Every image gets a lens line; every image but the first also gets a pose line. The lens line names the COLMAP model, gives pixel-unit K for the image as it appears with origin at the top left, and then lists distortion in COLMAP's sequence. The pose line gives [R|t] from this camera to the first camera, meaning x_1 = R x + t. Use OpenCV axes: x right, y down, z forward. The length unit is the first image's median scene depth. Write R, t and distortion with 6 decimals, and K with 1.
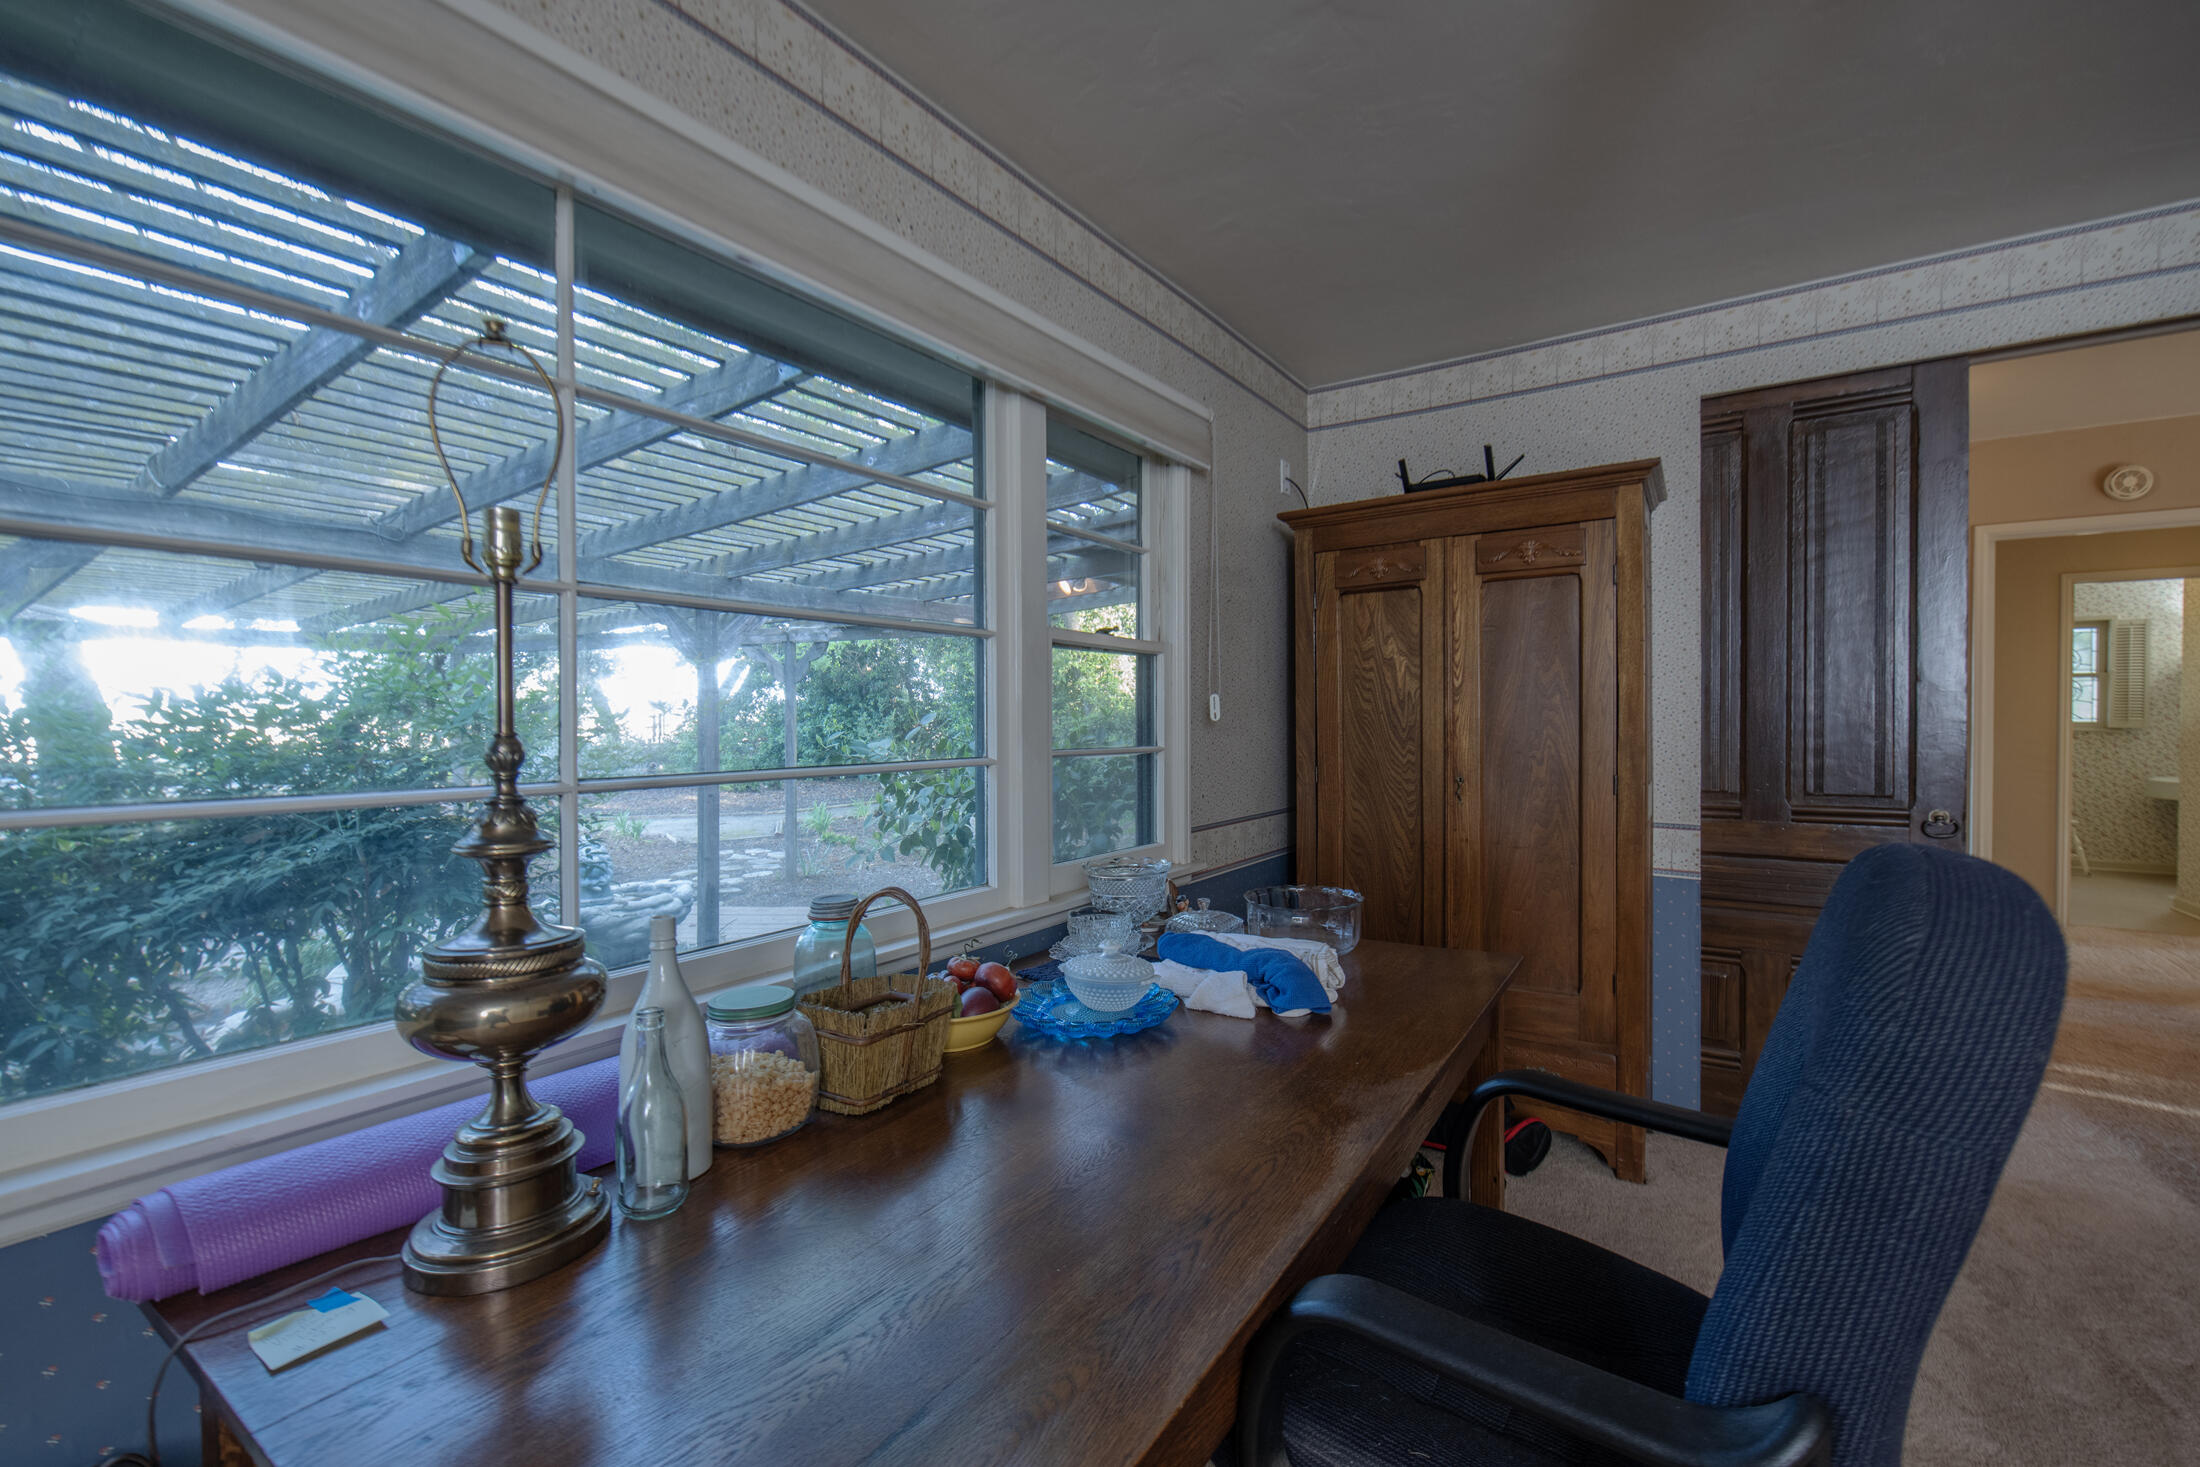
lens RADIAL K [[905.7, 0, 1100.0], [0, 905.7, 733.5], [0, 0, 1]] dist [-0.000558, -0.000049]
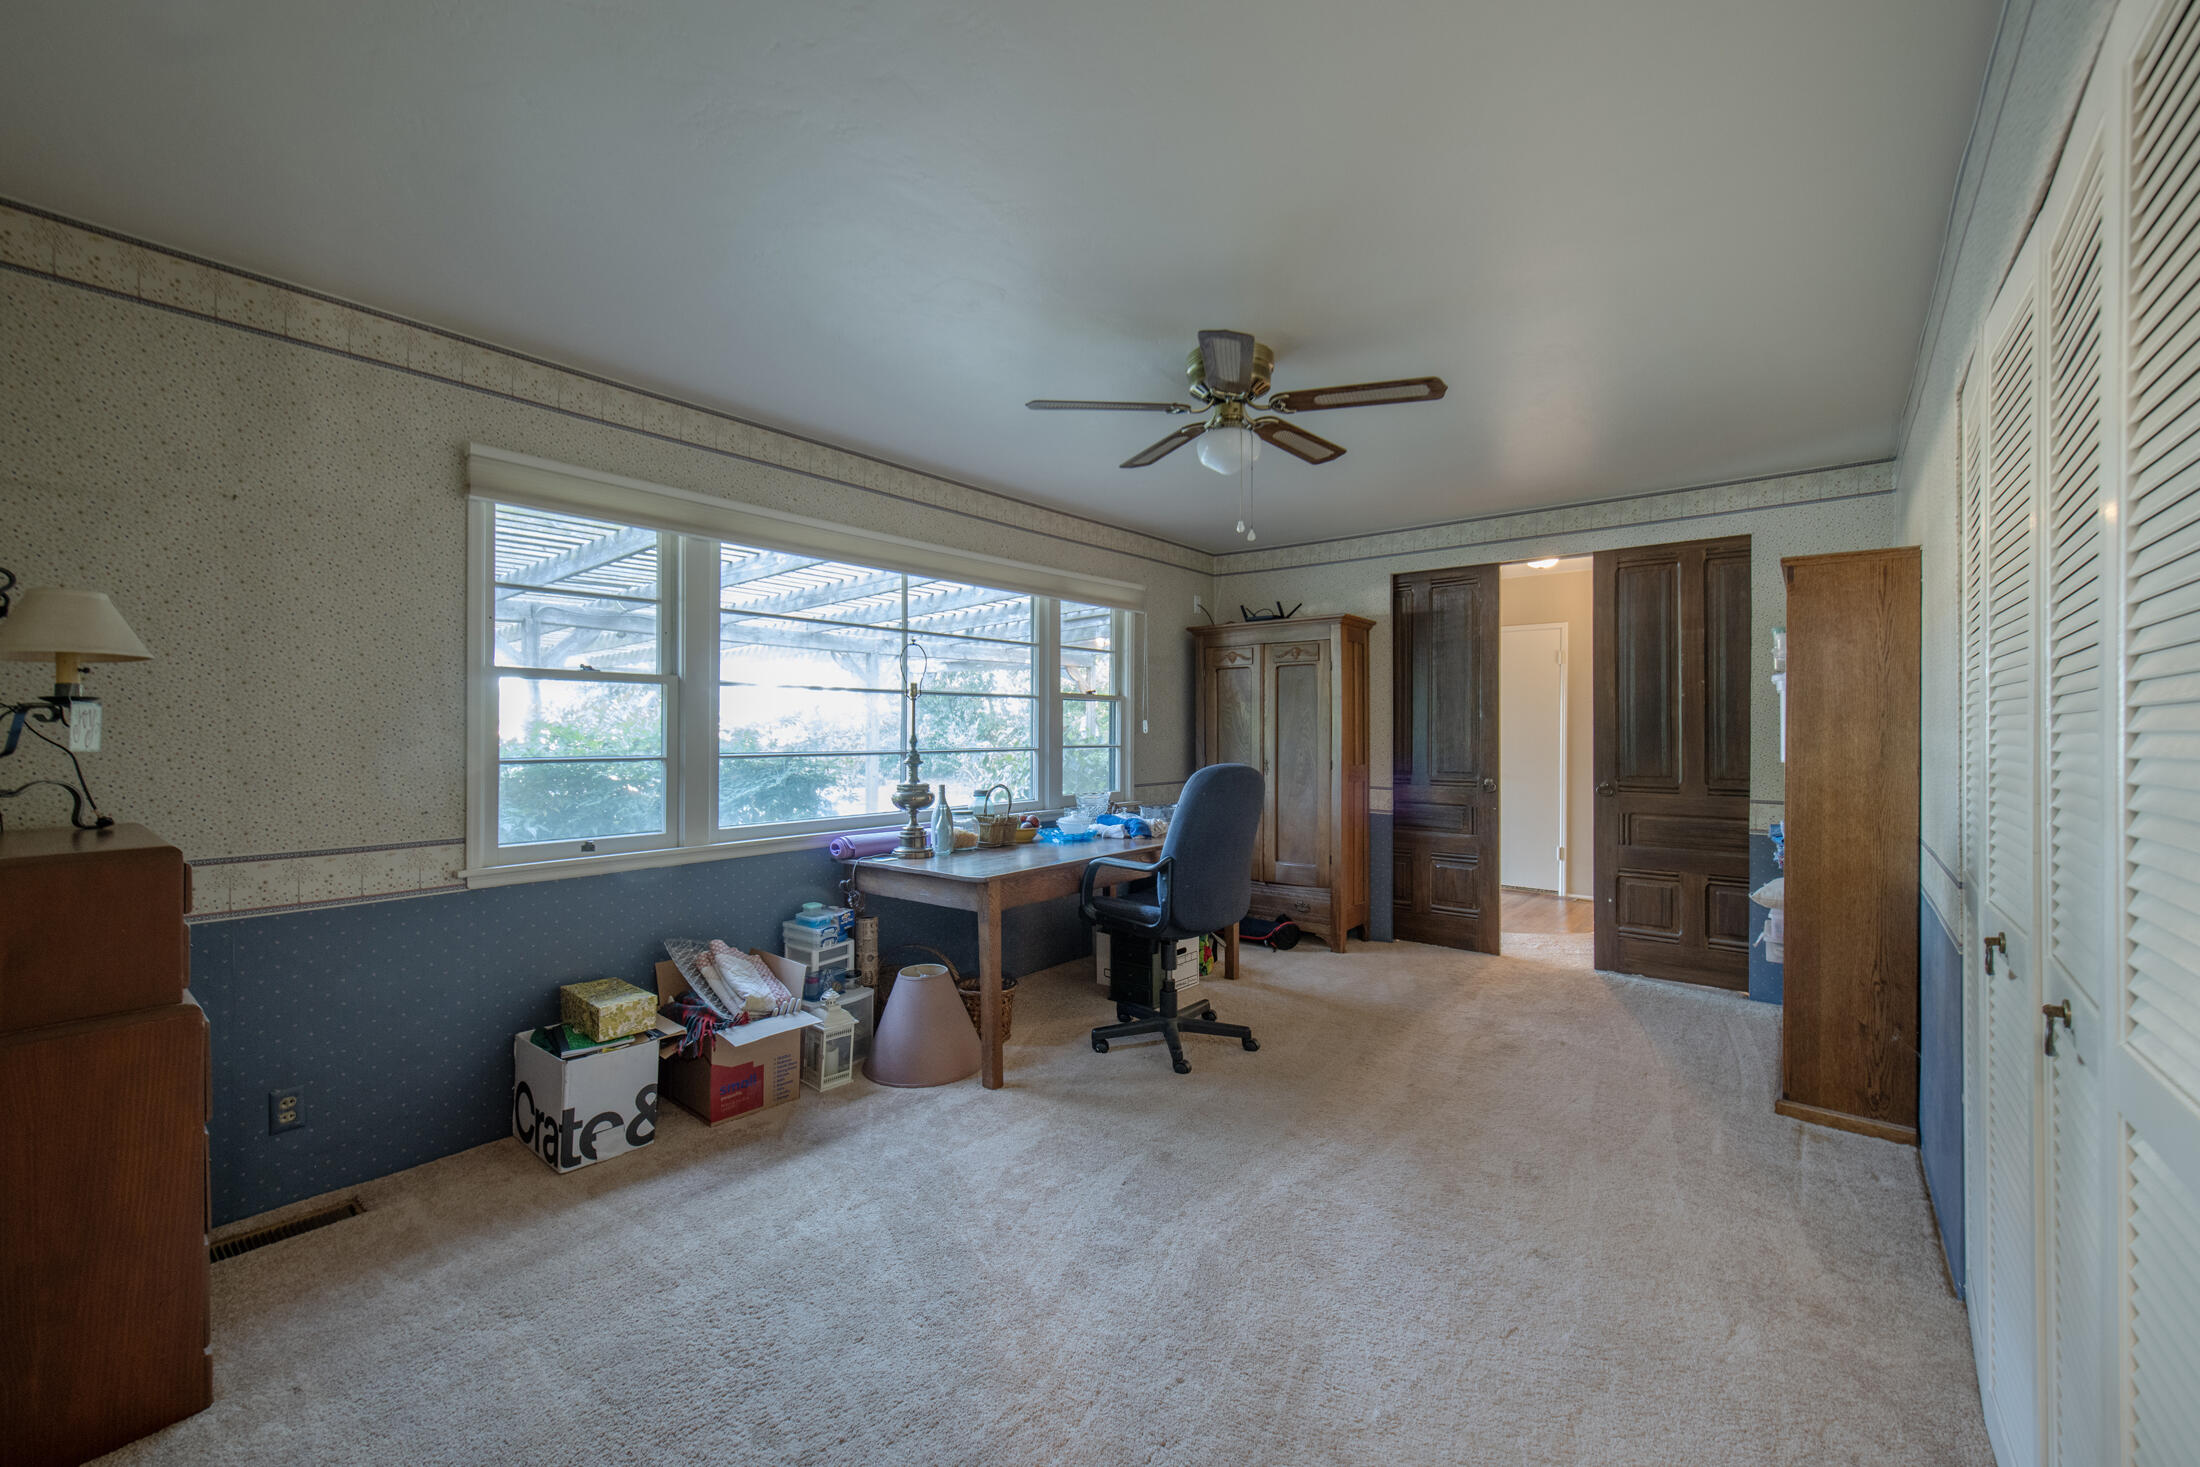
lens RADIAL K [[905.7, 0, 1100.0], [0, 905.7, 733.5], [0, 0, 1]] dist [-0.000558, -0.000049]
pose [[0.996611, 0.008856, -0.081783, 0.185462], [-0.009603, 0.999916, -0.008745, 0.005806], [0.081699, 0.009501, 0.996612, -1.047398]]
